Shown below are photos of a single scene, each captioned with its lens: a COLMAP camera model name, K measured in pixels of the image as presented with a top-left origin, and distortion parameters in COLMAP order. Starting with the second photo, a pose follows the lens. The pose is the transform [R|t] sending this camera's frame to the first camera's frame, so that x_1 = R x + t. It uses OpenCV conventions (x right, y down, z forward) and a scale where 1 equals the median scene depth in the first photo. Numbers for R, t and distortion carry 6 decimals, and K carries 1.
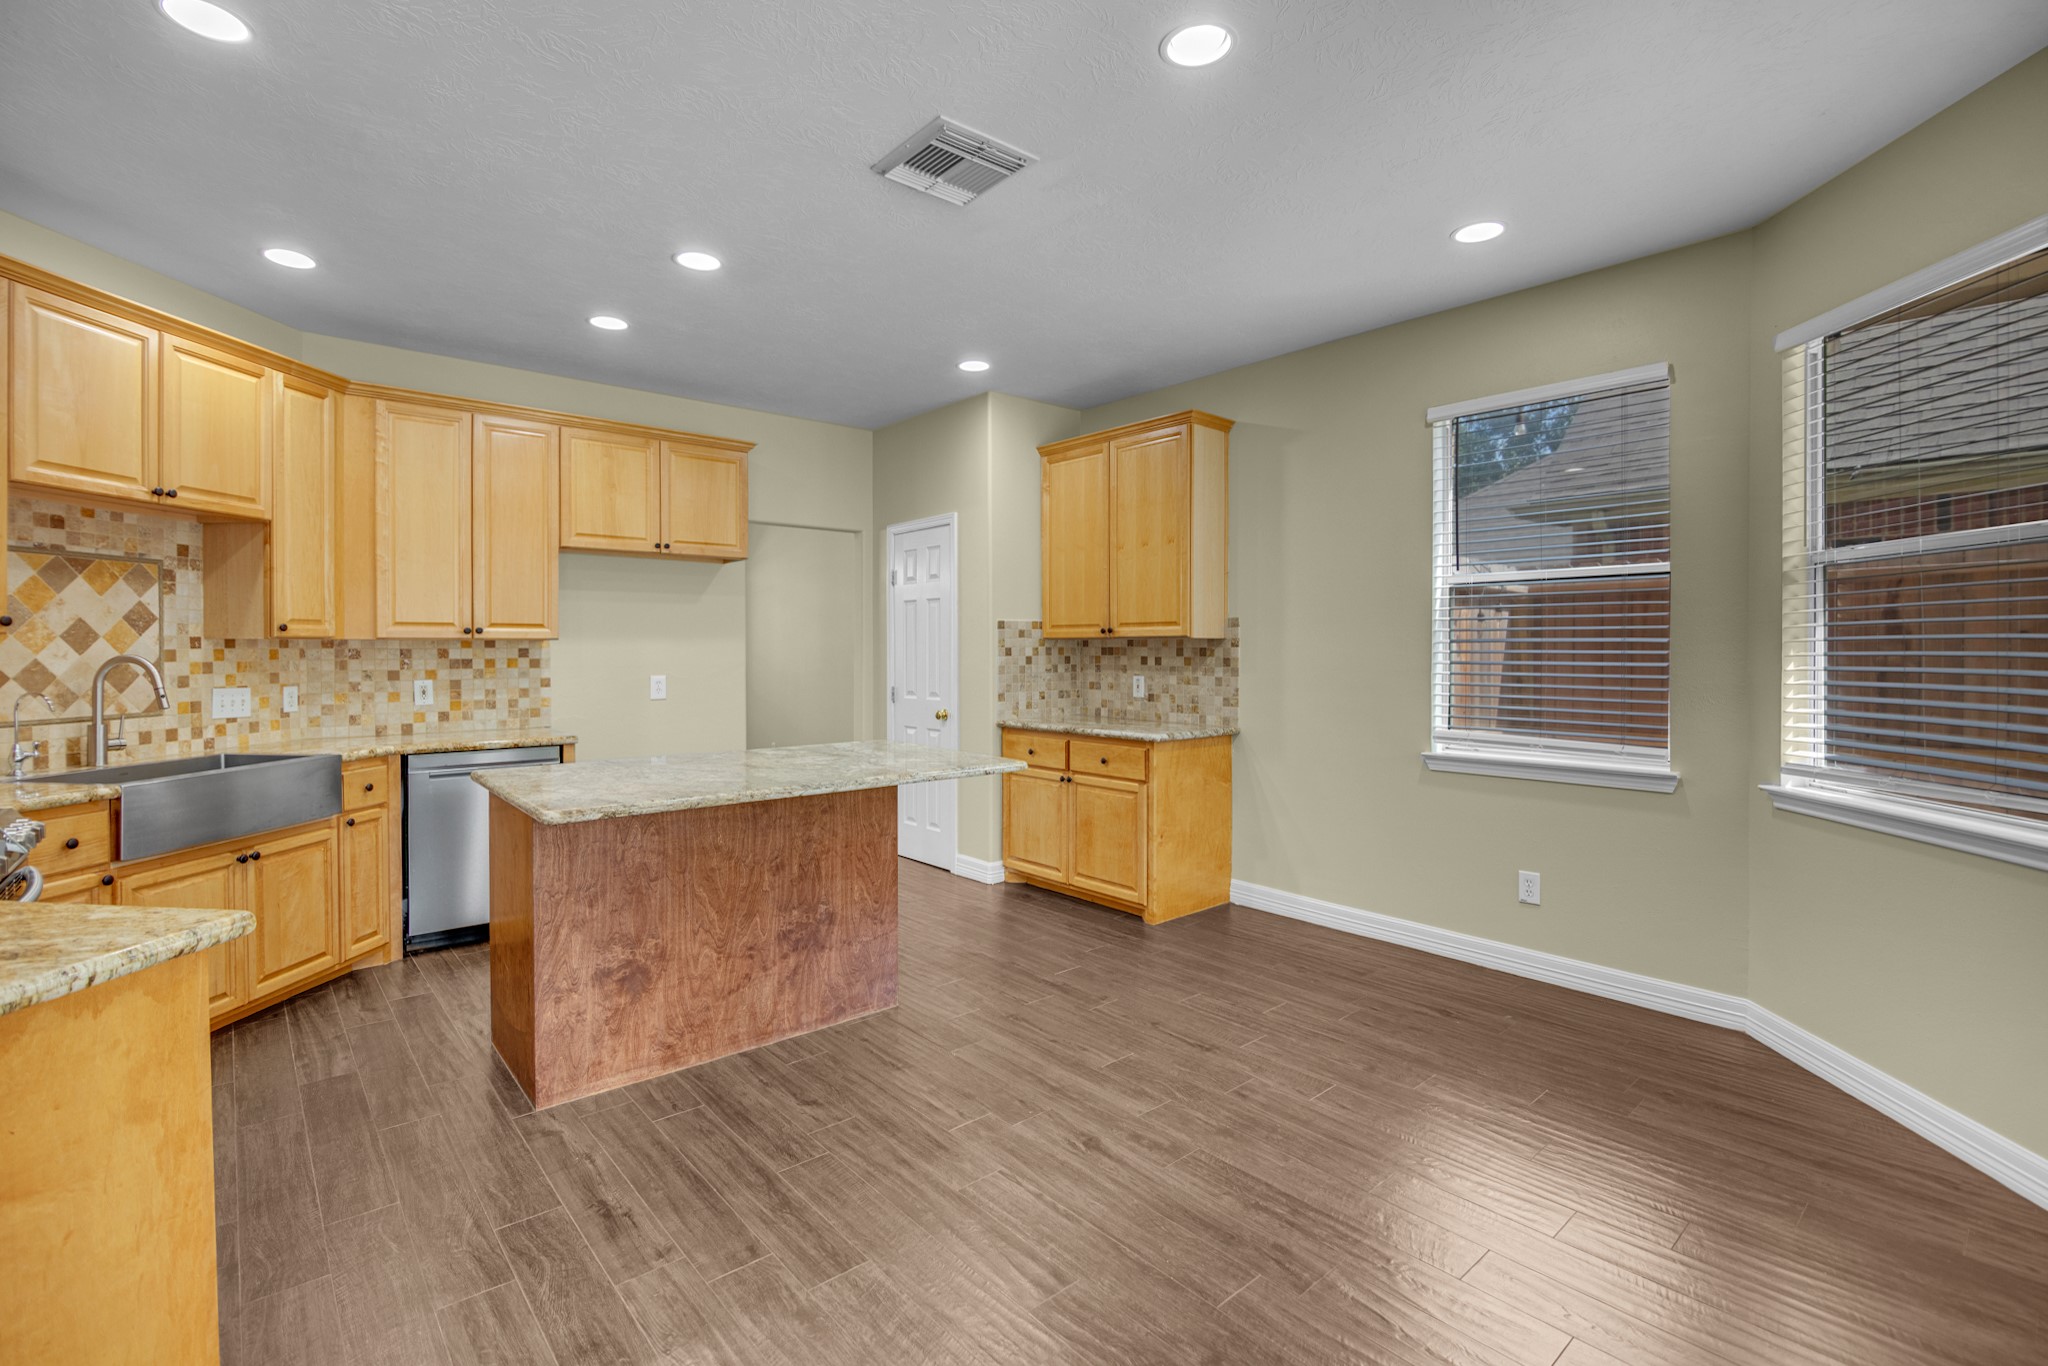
lens RADIAL K [[929.9, 0, 1021.2], [0, 929.9, 672.3], [0, 0, 1]] dist [-0.006855, -0.001544]
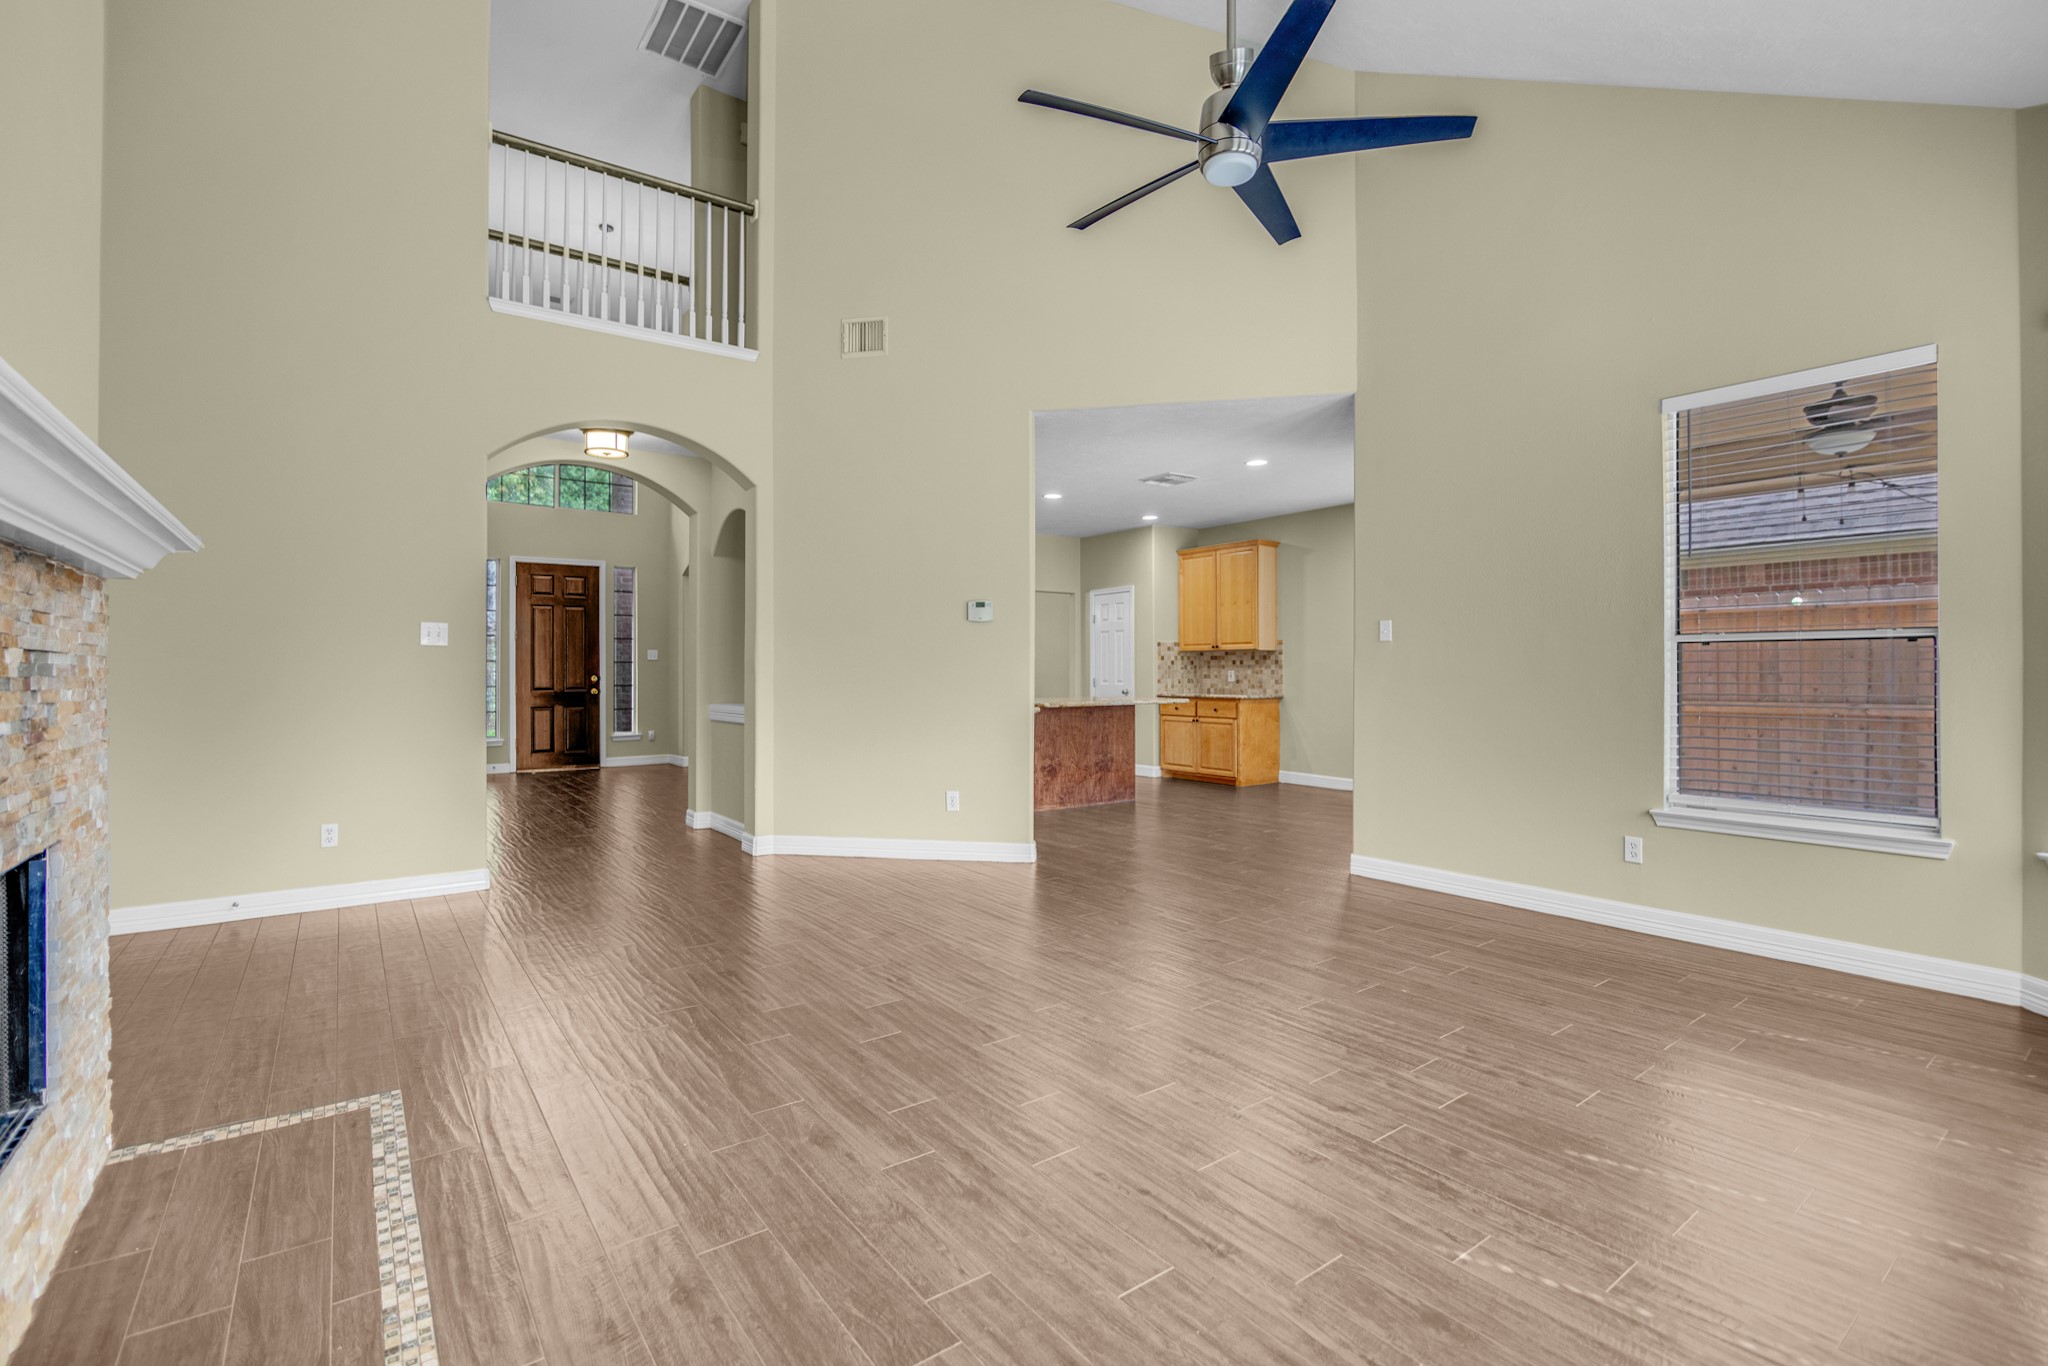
lens RADIAL K [[929.9, 0, 1029.2], [0, 929.9, 672.4], [0, 0, 1]] dist [-0.006855, -0.001544]
pose [[0.997191, -0.003683, -0.074813, -0.155345], [0.001940, 0.999725, -0.023358, 0.055590], [0.074878, 0.023147, 0.996924, -1.002045]]
